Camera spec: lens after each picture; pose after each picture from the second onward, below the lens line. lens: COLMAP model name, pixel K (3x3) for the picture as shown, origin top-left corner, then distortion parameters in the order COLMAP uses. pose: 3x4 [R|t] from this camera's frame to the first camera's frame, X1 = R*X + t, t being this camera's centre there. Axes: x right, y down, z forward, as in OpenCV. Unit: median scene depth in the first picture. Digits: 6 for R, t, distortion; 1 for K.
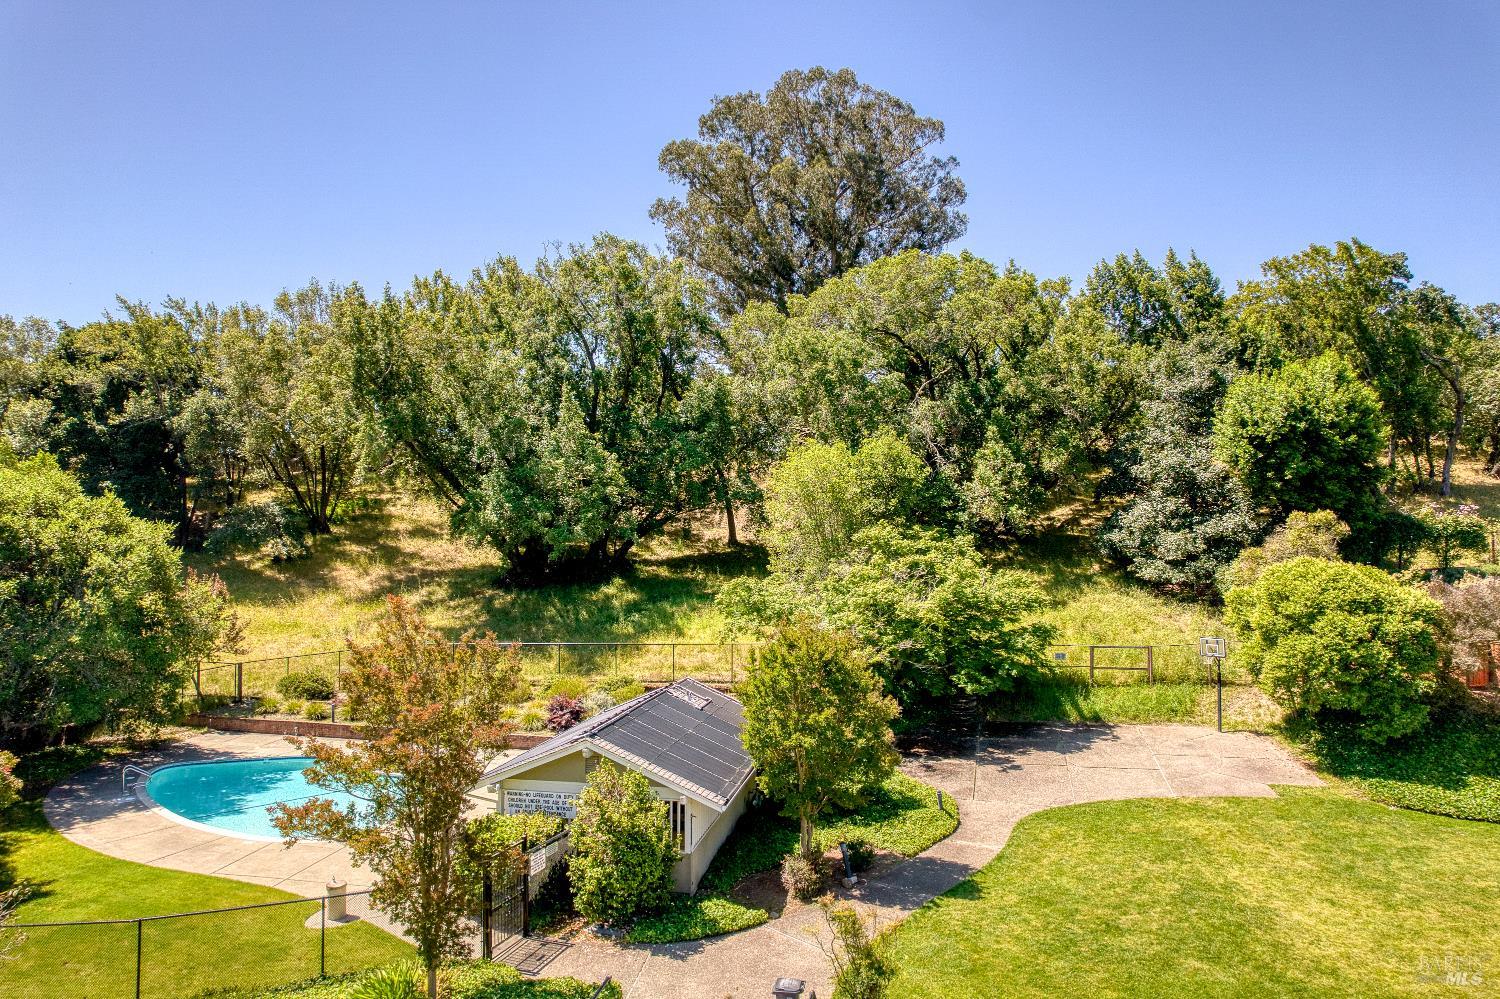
lens RADIAL K [[994.4, 0, 736.2], [0, 994.4, 495.9], [0, 0, 1]] dist [-0.080028, 0.076317]
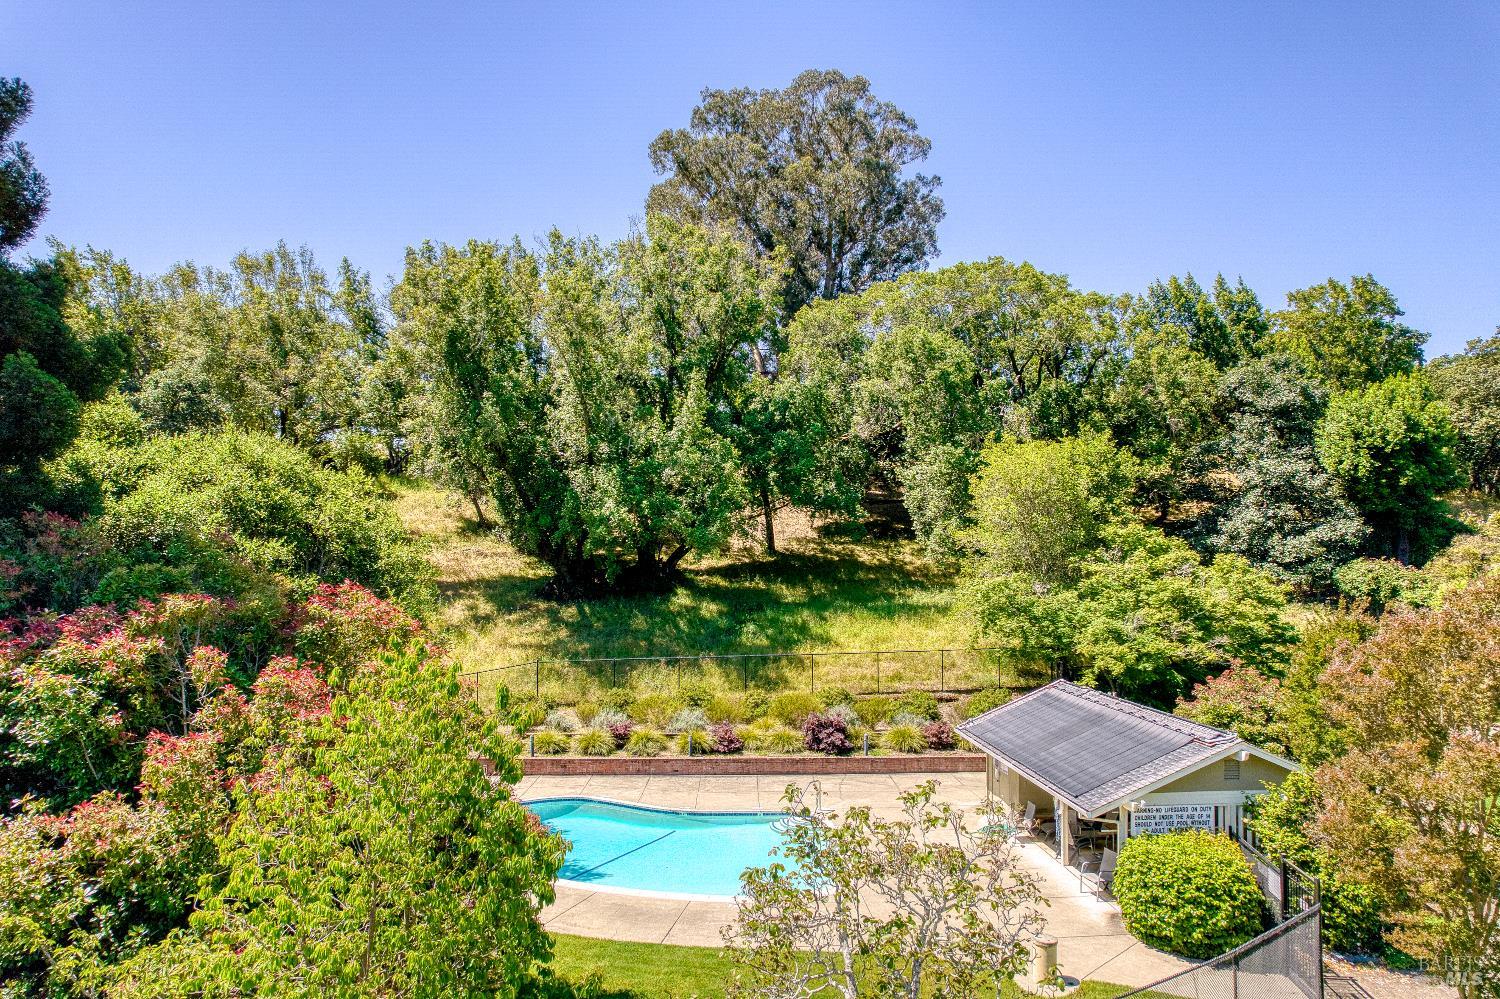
lens RADIAL K [[997.2, 0, 775.6], [0, 997.2, 472.0], [0, 0, 1]] dist [-0.040150, 0.036273]
pose [[0.967115, 0.021669, 0.253416, -0.275135], [-0.010437, 0.998906, -0.045586, 0.016795], [-0.254126, 0.041442, 0.966283, 0.080611]]
